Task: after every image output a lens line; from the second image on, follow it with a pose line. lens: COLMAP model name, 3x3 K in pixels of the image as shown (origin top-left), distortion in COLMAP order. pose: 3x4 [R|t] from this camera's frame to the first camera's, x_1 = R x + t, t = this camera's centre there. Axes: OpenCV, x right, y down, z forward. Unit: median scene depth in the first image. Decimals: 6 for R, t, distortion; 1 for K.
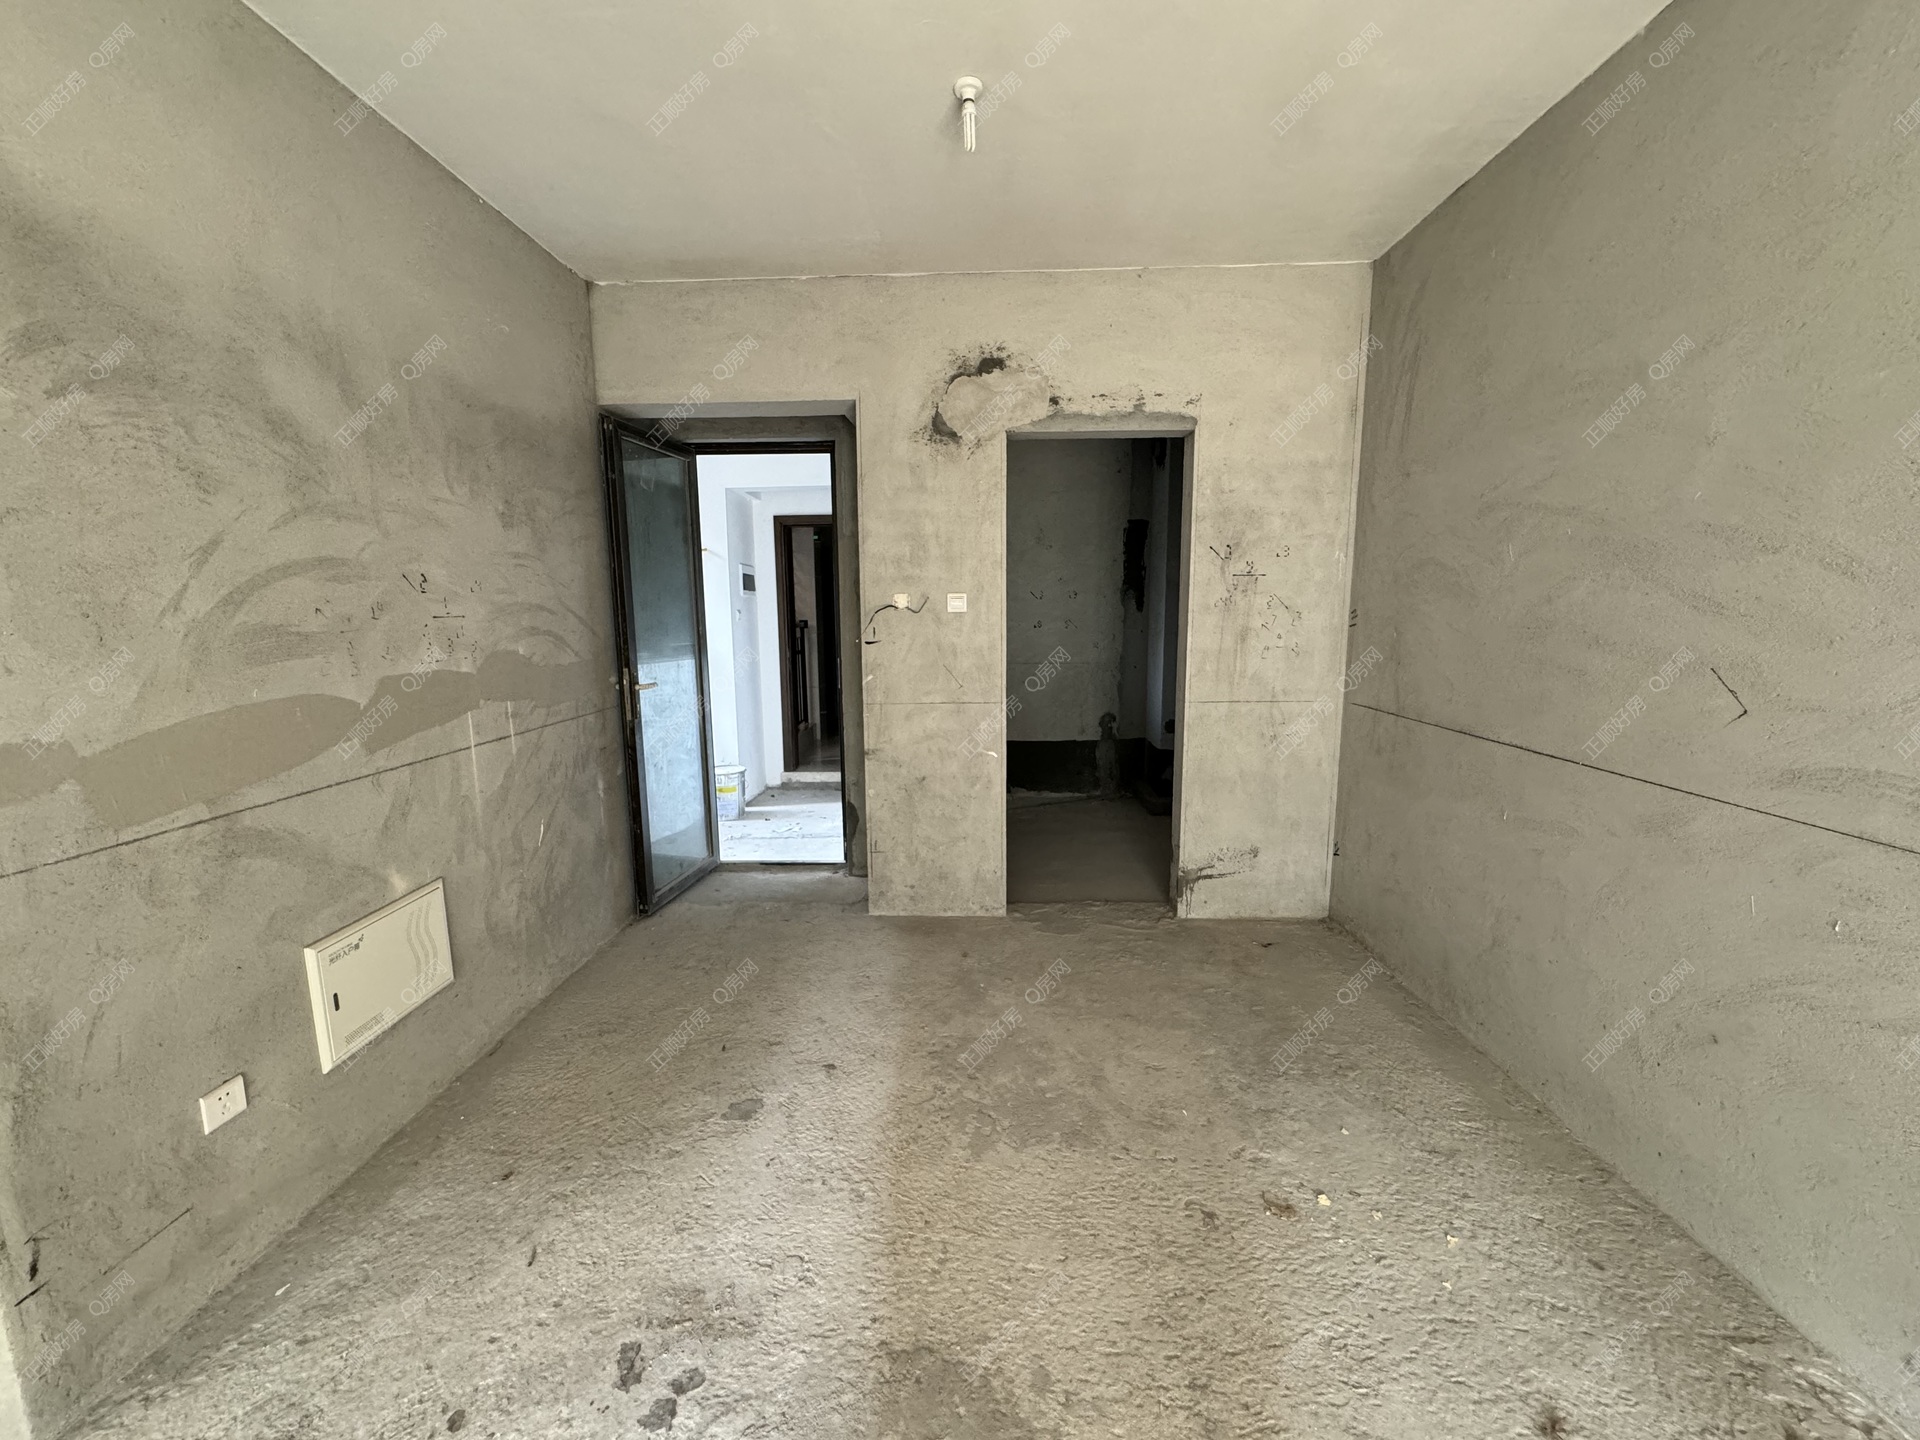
lens RADIAL K [[755.5, 0, 954.2], [0, 755.5, 717.2], [0, 0, 1]] dist [0.000608, 0.000090]
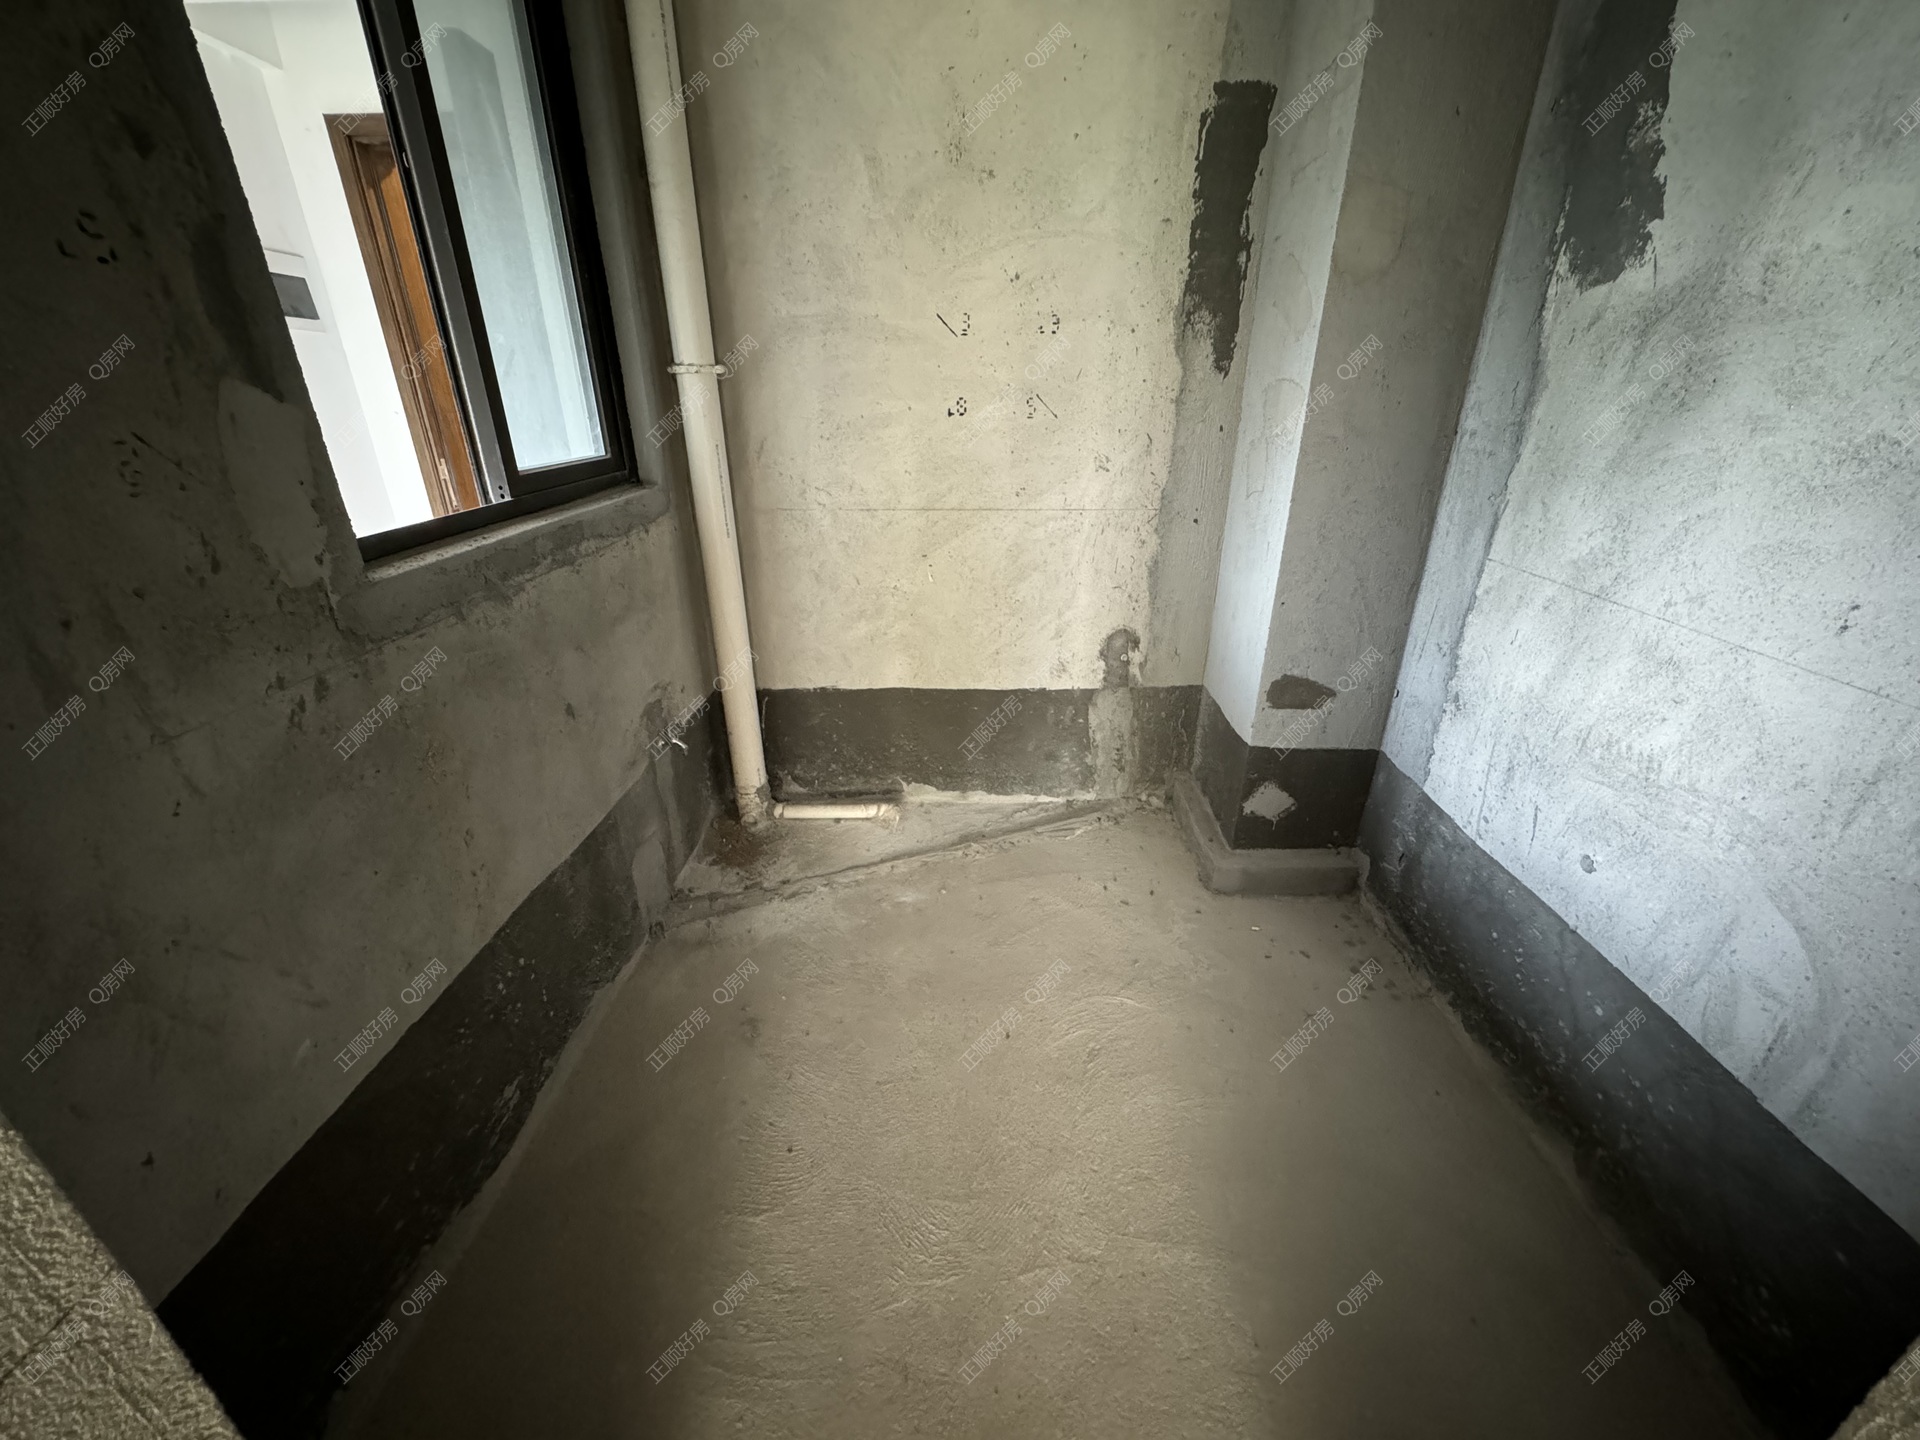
lens RADIAL K [[755.5, 0, 960.8], [0, 755.5, 718.6], [0, 0, 1]] dist [0.000608, 0.000090]
pose [[0.999708, 0.012701, -0.020576, 0.201359], [-0.006521, 0.961035, 0.276348, -0.124884], [0.023284, -0.276133, 0.960837, 0.947619]]
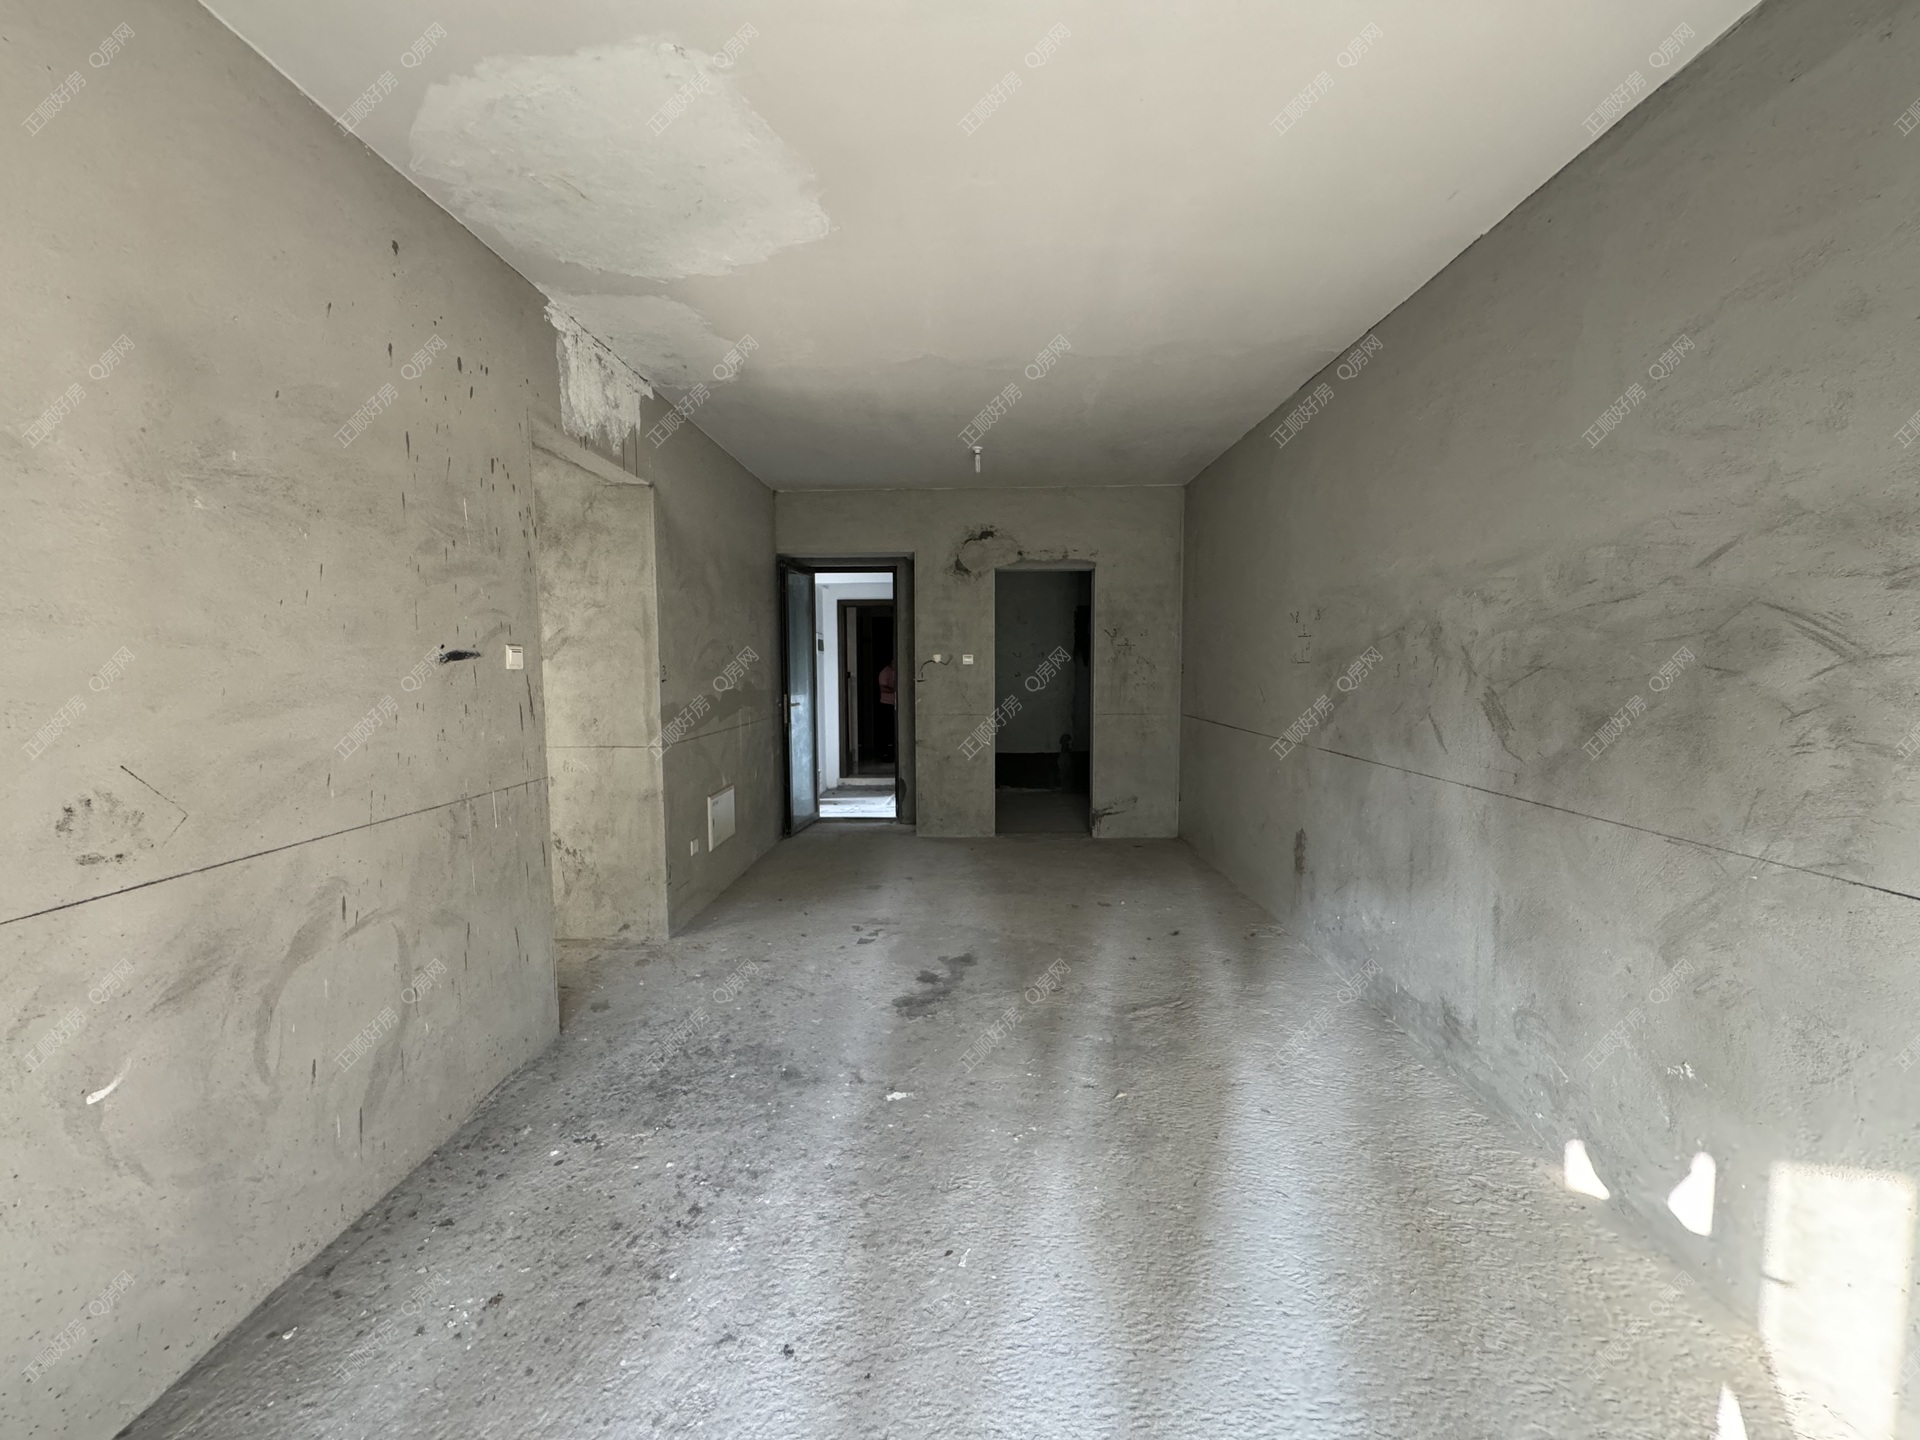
lens RADIAL K [[755.5, 0, 967.4], [0, 755.5, 721.4], [0, 0, 1]] dist [0.000608, 0.000090]
pose [[0.999738, 0.003985, 0.022559, -0.036755], [-0.002421, 0.997615, -0.068976, 0.119871], [-0.022780, 0.068903, 0.997363, -0.783512]]
